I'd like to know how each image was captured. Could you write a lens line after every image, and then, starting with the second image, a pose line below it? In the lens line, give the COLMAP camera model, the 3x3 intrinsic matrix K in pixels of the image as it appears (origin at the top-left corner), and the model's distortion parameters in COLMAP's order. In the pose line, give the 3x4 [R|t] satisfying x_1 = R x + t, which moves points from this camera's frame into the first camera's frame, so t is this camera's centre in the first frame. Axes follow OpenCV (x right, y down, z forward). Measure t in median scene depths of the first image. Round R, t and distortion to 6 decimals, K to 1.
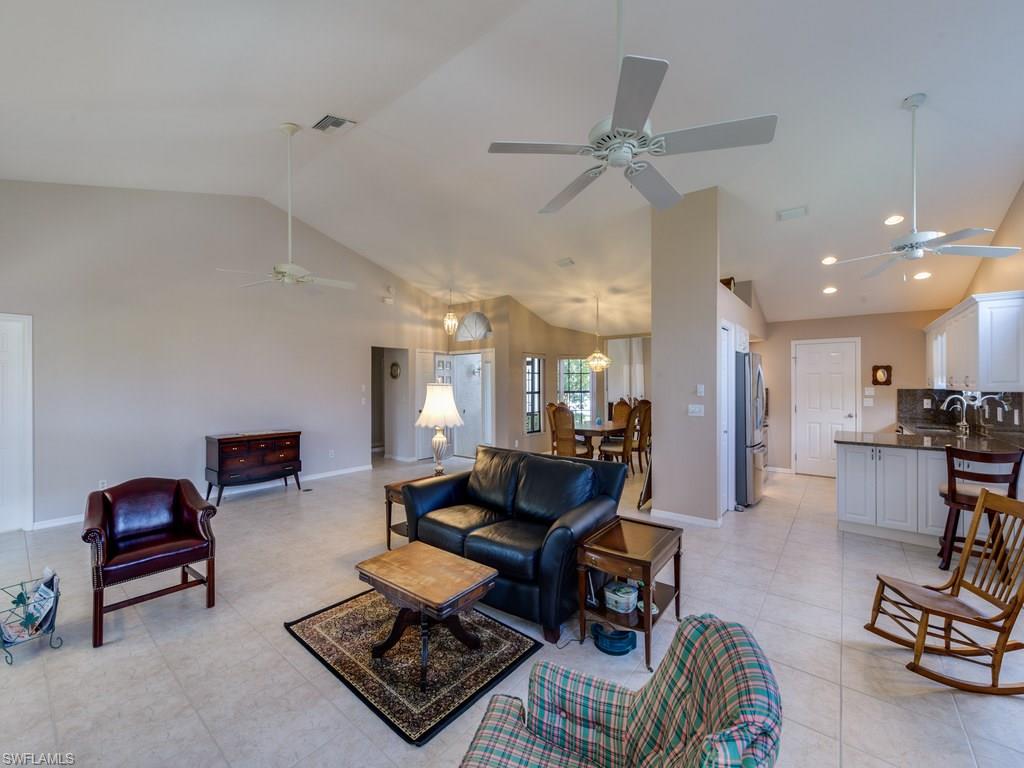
lens RADIAL K [[413.8, 0, 511.3], [0, 413.8, 384.4], [0, 0, 1]] dist [0.000828, -0.000025]
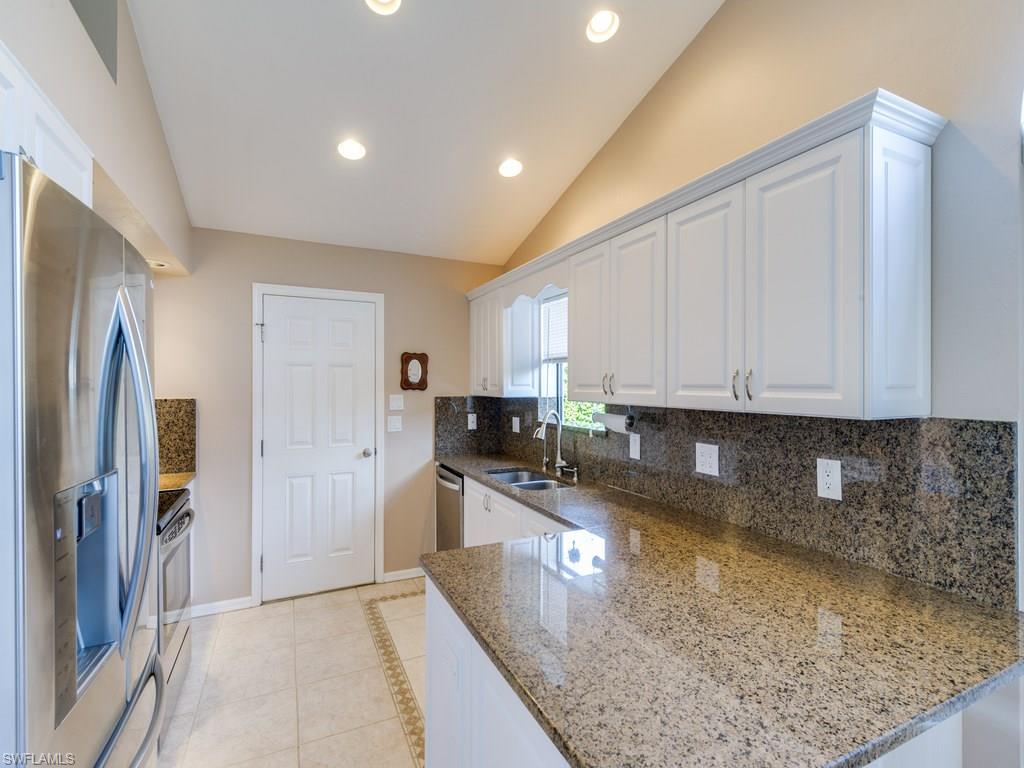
lens RADIAL K [[478.8, 0, 511.8], [0, 478.8, 383.1], [0, 0, 1]] dist [-0.000160, 0.000102]
pose [[0.438014, -0.001673, 0.898966, 0.398853], [-0.002702, 0.999991, 0.003177, -0.009139], [-0.898964, -0.003821, 0.438006, 0.617962]]
